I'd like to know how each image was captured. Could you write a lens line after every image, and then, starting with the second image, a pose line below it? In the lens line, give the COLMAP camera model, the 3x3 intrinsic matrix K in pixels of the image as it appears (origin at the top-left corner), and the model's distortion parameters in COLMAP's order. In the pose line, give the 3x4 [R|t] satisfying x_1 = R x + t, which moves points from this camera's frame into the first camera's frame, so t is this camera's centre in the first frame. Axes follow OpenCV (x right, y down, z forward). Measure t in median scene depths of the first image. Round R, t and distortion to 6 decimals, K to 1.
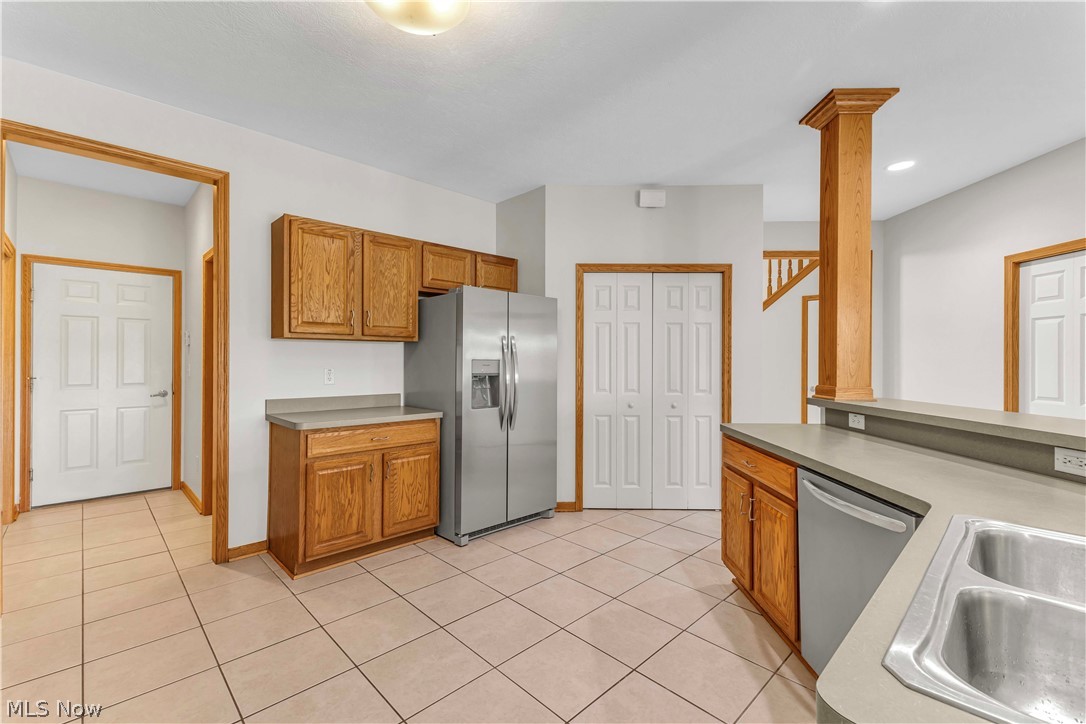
lens RADIAL K [[471.4, 0, 548.0], [0, 471.4, 358.2], [0, 0, 1]] dist [0.004239, 0.000273]
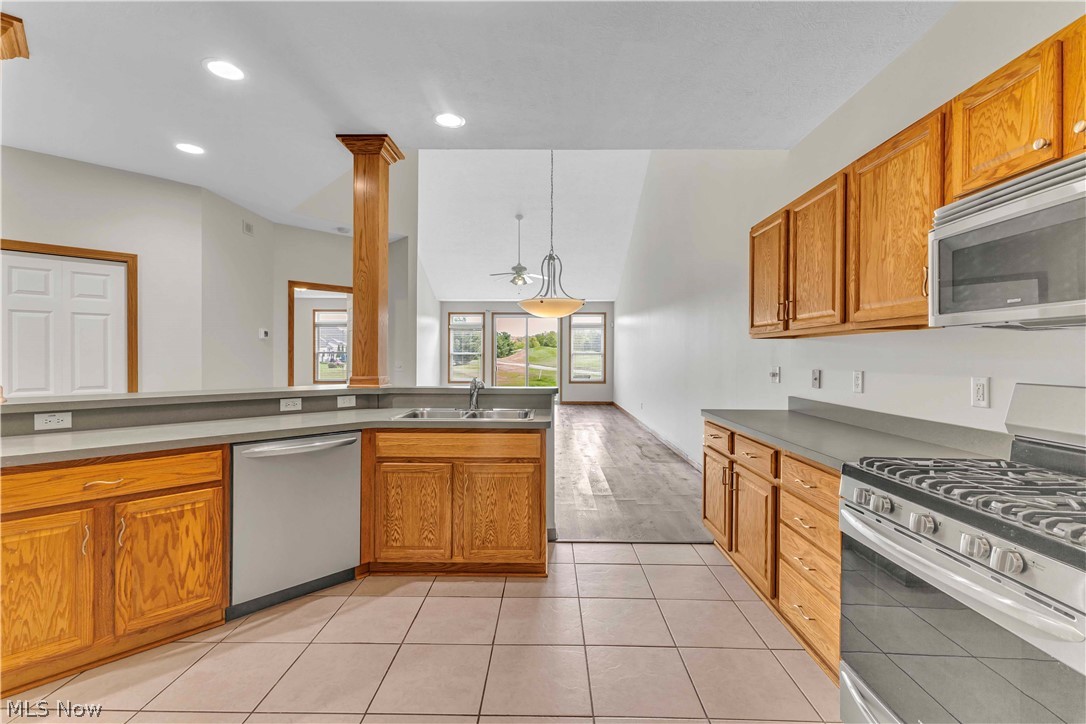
lens RADIAL K [[504.0, 0, 539.3], [0, 504.0, 359.3], [0, 0, 1]] dist [0.002274, -0.000970]
pose [[-0.705489, -0.012397, 0.708613, -0.481942], [-0.009207, 0.999923, 0.008327, 0.000051], [-0.708662, -0.000650, -0.705548, 0.735142]]
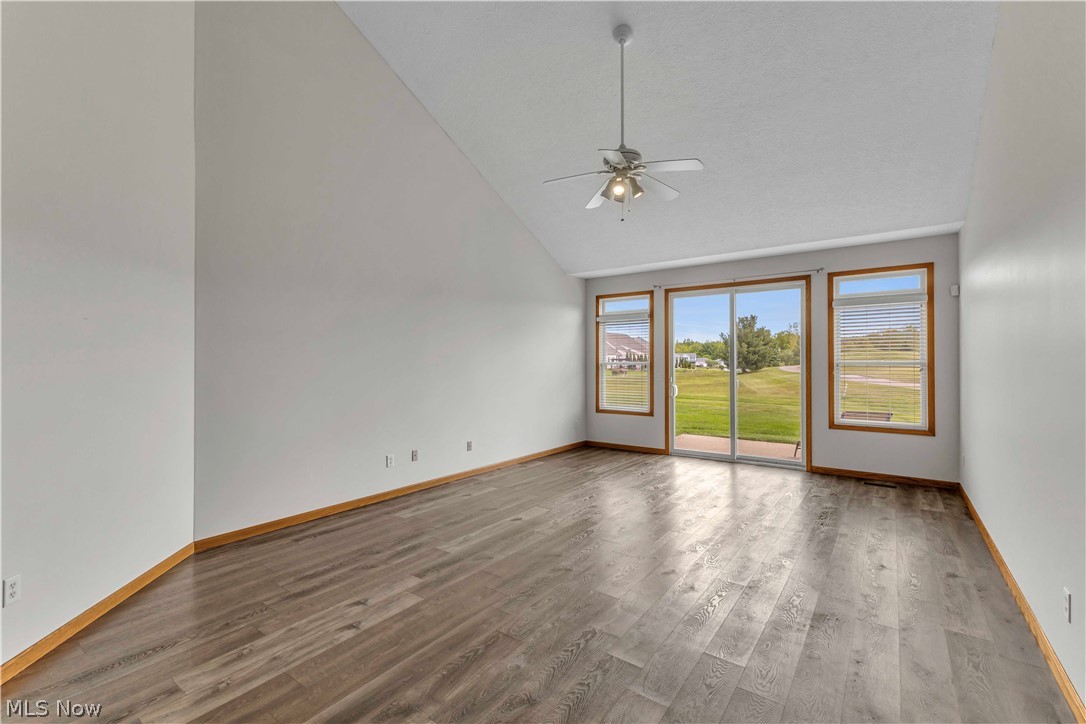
lens RADIAL K [[474.2, 0, 543.0], [0, 474.2, 359.1], [0, 0, 1]] dist [0.002593, 0.000074]
pose [[-0.157642, -0.000578, 0.987496, 0.521417], [-0.000932, 0.999999, 0.000436, -0.024482], [-0.987496, -0.000852, -0.157642, -0.760433]]
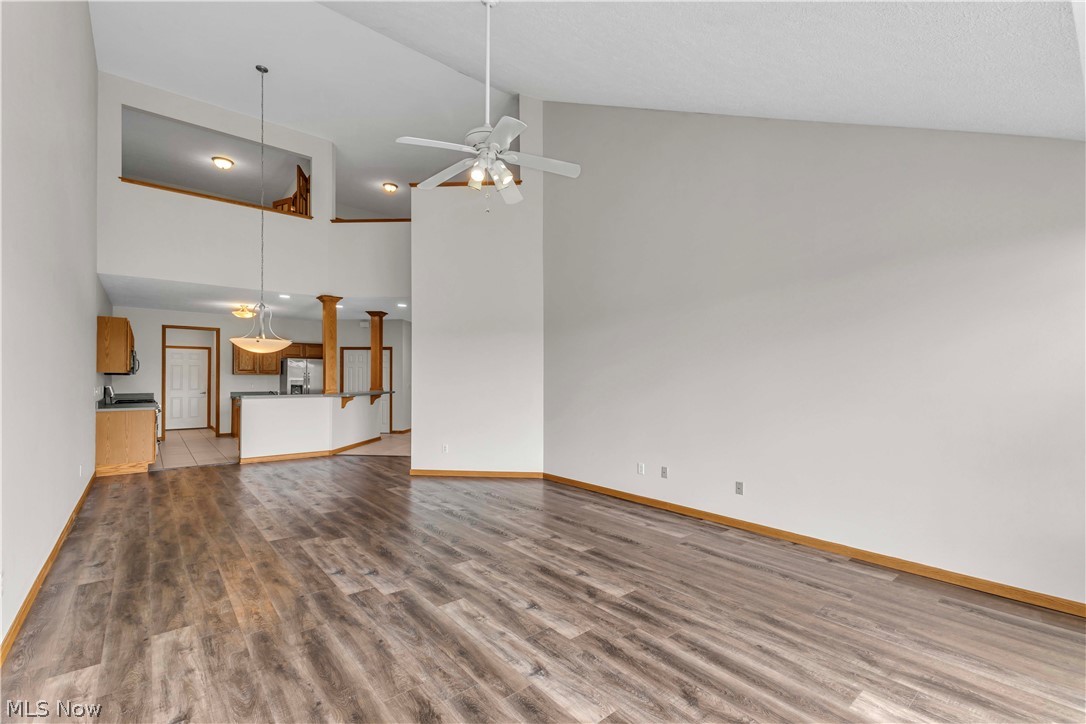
lens RADIAL K [[467.2, 0, 545.8], [0, 467.2, 375.6], [0, 0, 1]] dist [-0.001796, -0.000199]
pose [[0.997586, -0.001973, -0.069407, 1.763909], [0.001823, 0.999996, -0.002227, -0.019213], [0.069411, 0.002095, 0.997586, -2.043551]]
